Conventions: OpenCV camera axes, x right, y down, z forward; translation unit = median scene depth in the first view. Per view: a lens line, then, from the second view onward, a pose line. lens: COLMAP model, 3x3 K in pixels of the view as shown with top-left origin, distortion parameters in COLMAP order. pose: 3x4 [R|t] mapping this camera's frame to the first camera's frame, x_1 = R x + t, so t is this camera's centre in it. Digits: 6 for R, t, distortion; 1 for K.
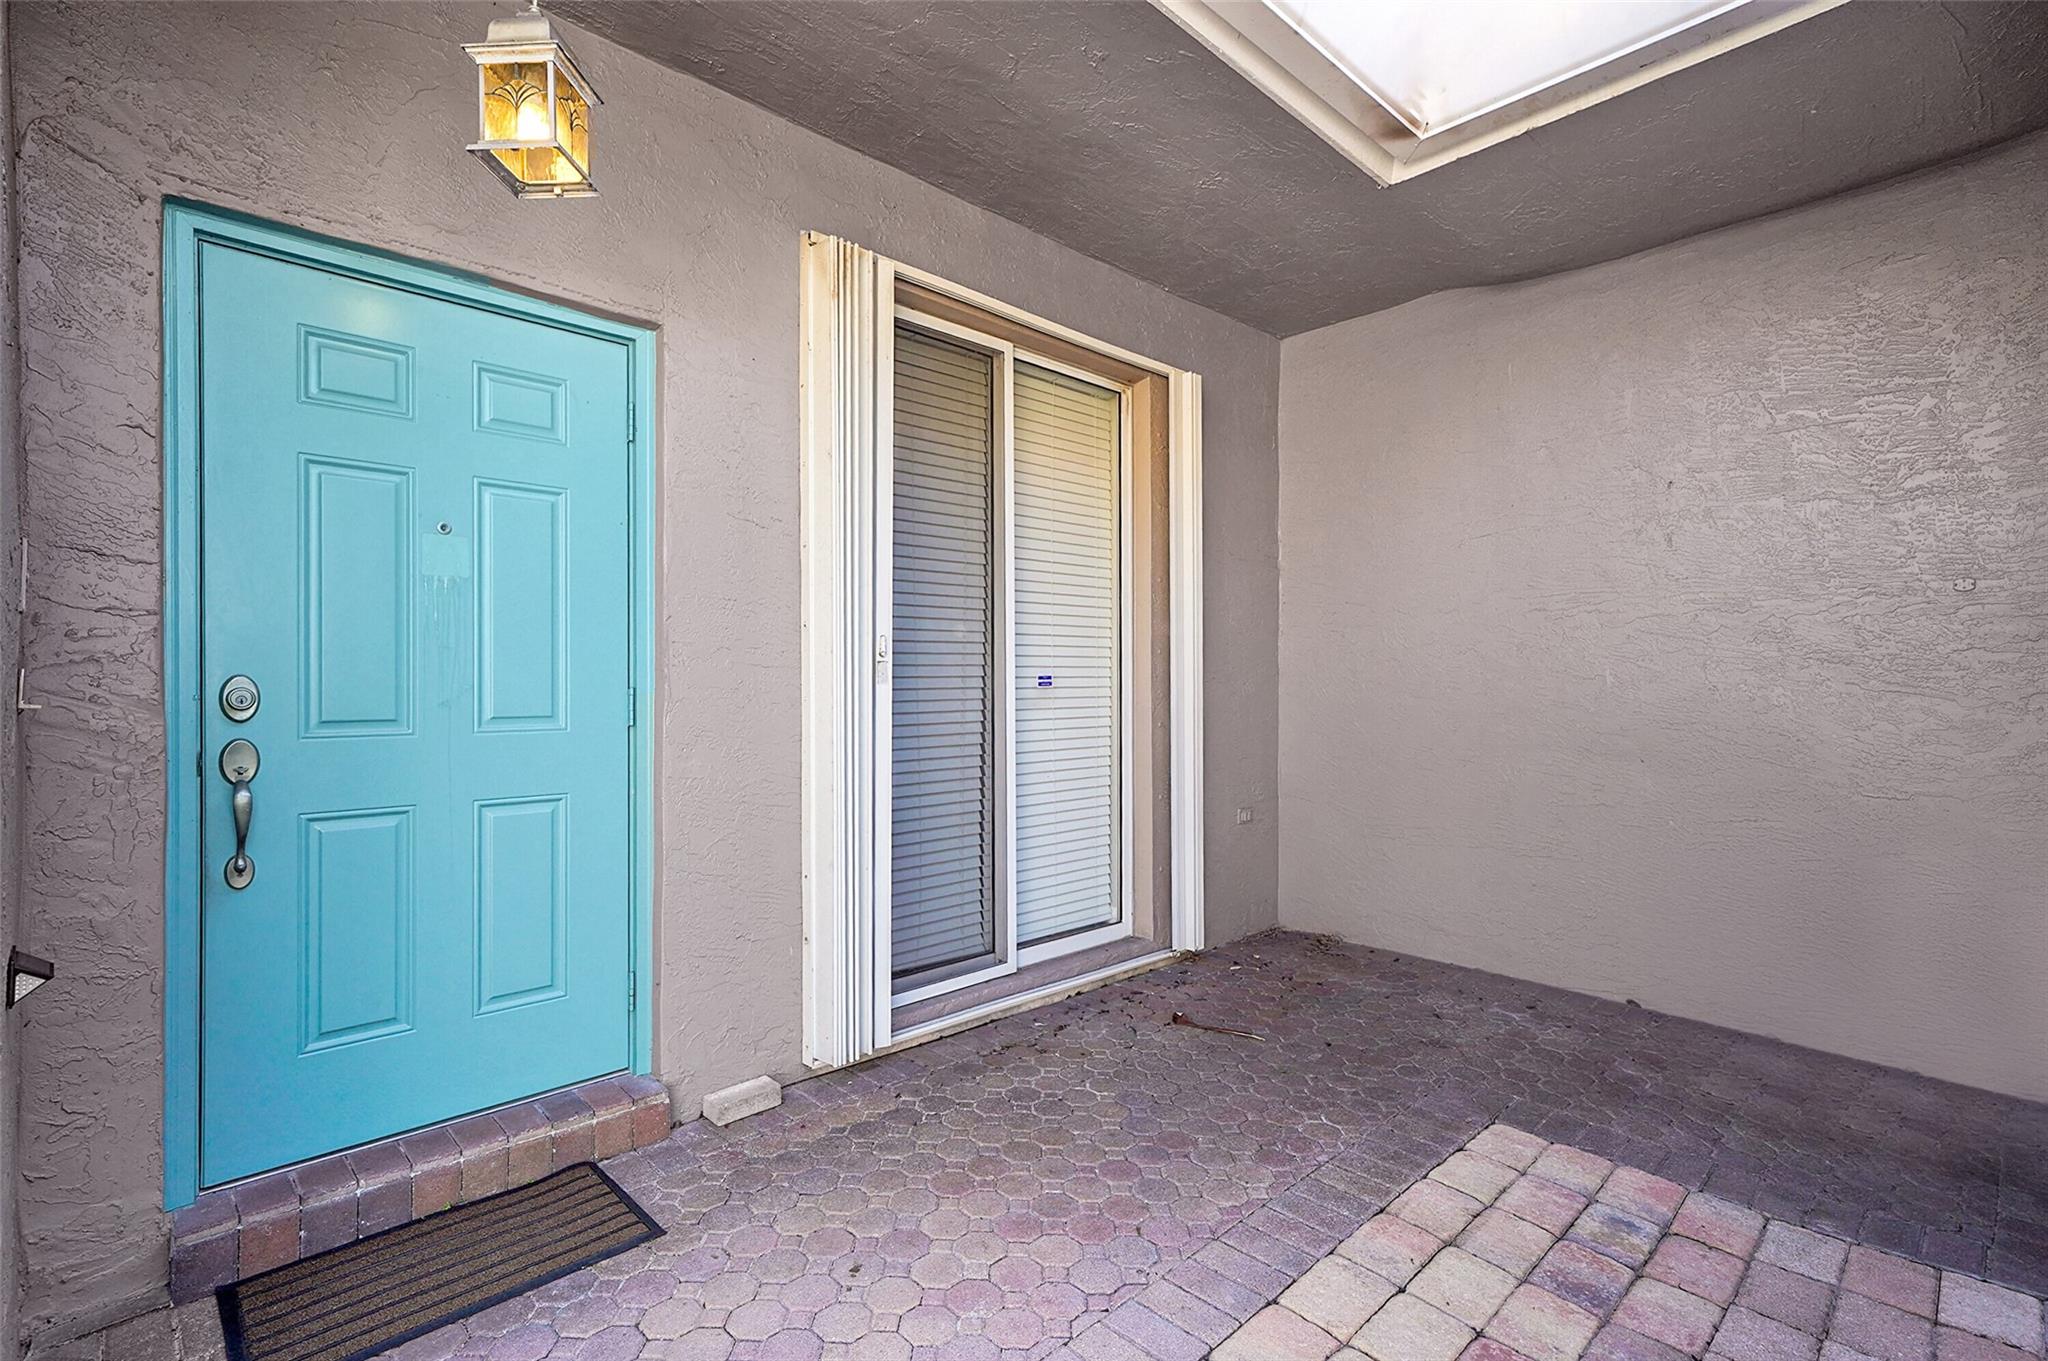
lens RADIAL K [[952.9, 0, 1024.0], [0, 952.9, 680.5], [0, 0, 1]] dist [-0.000082, -0.000013]
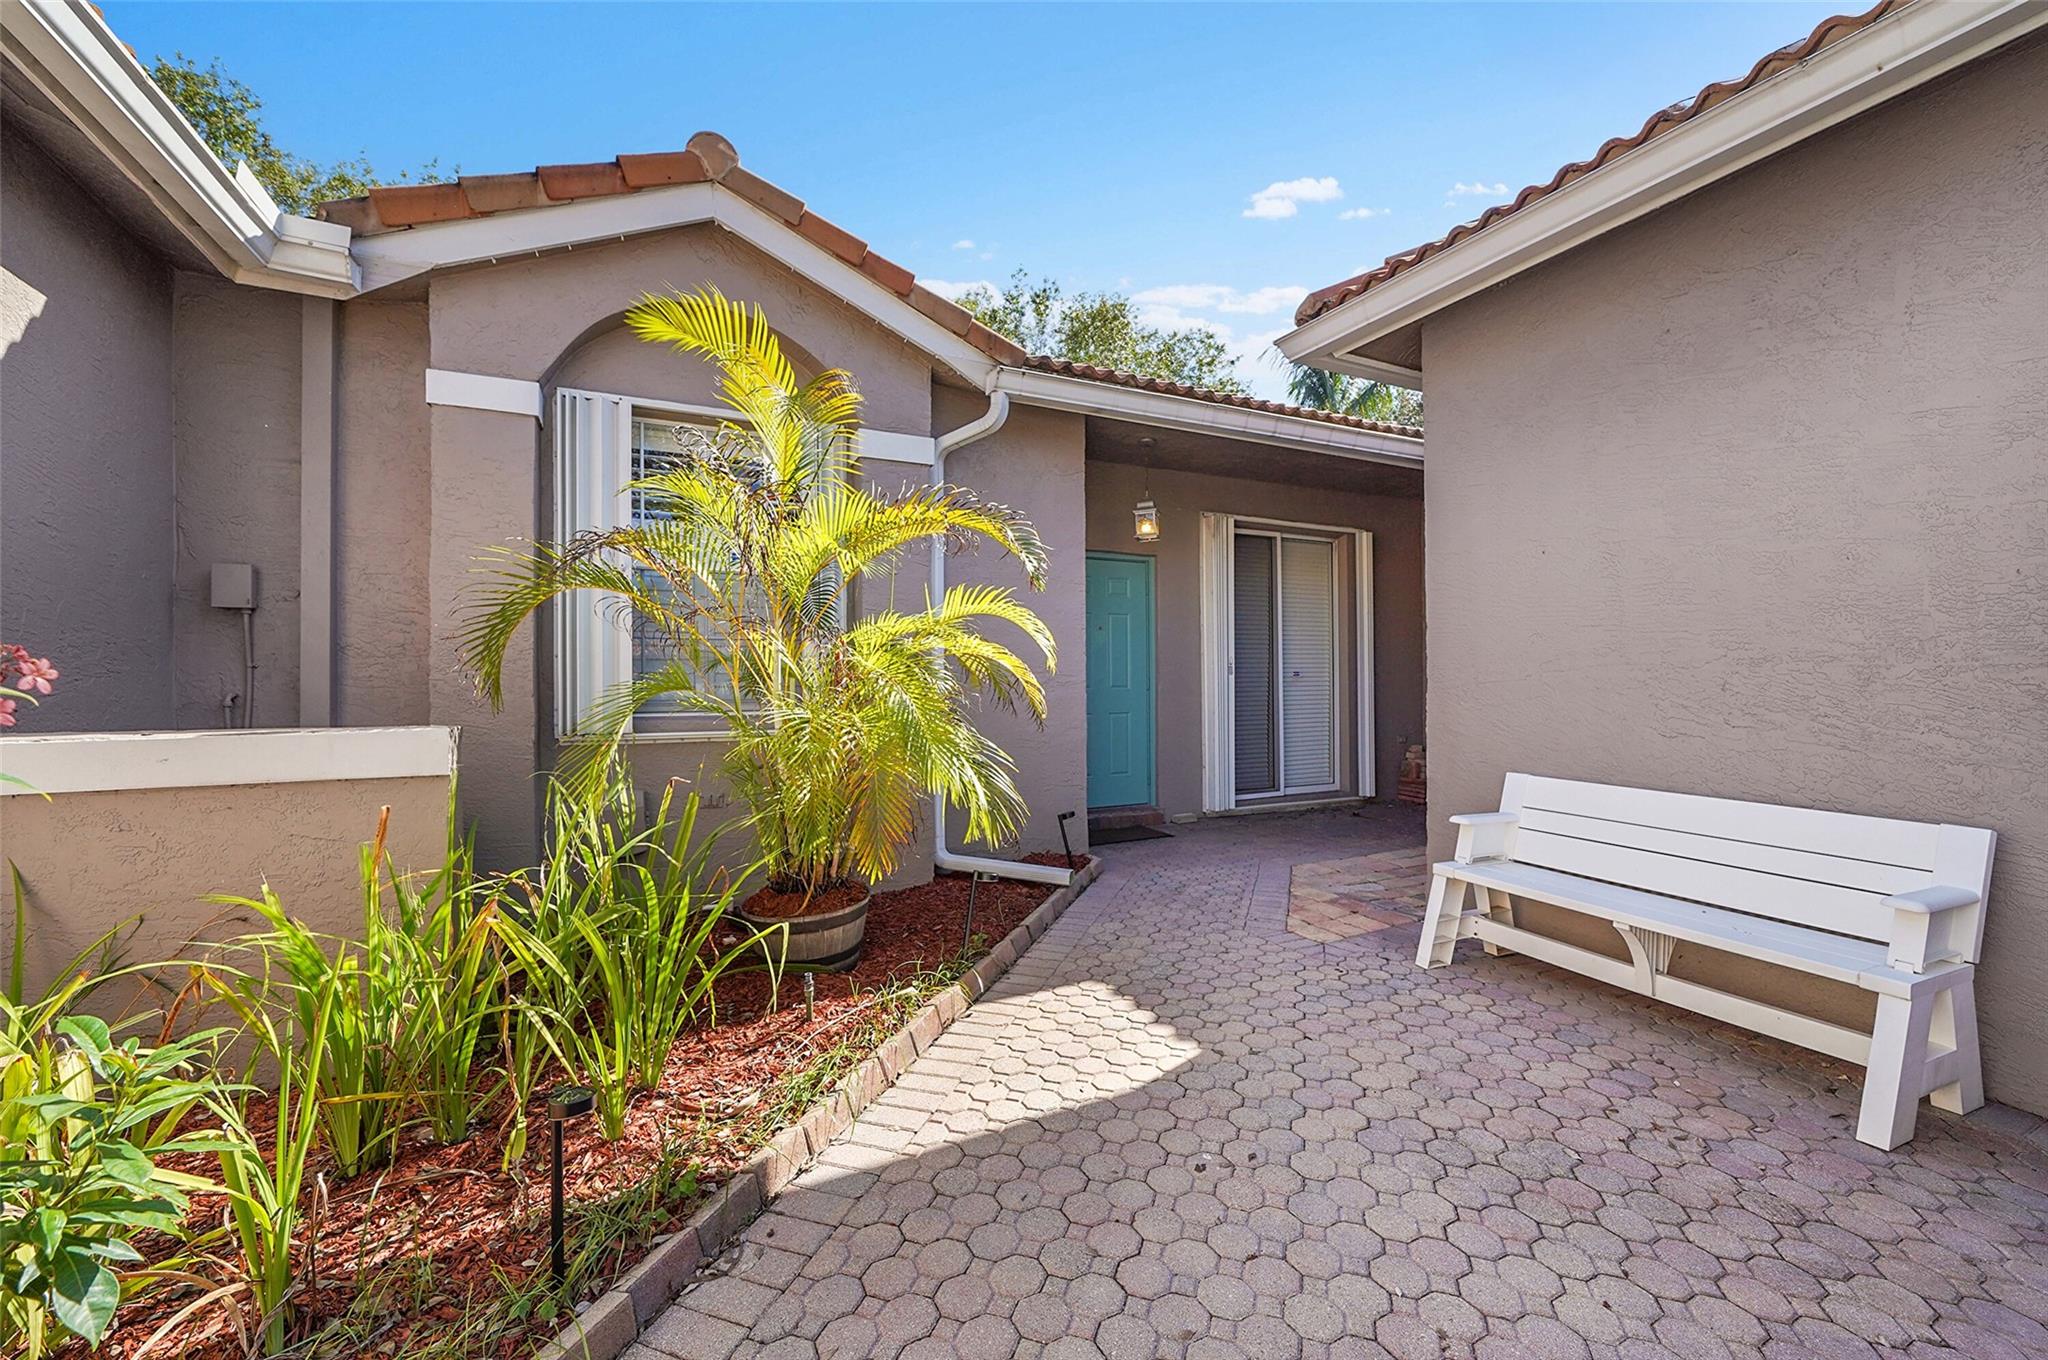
lens RADIAL K [[905.6, 0, 1024.0], [0, 905.6, 680.0], [0, 0, 1]] dist [-0.000580, 0.000090]
pose [[0.956166, -0.004828, -0.292787, 0.037213], [0.006089, 0.999976, 0.003394, 0.004301], [0.292763, -0.005028, 0.956172, -1.494348]]
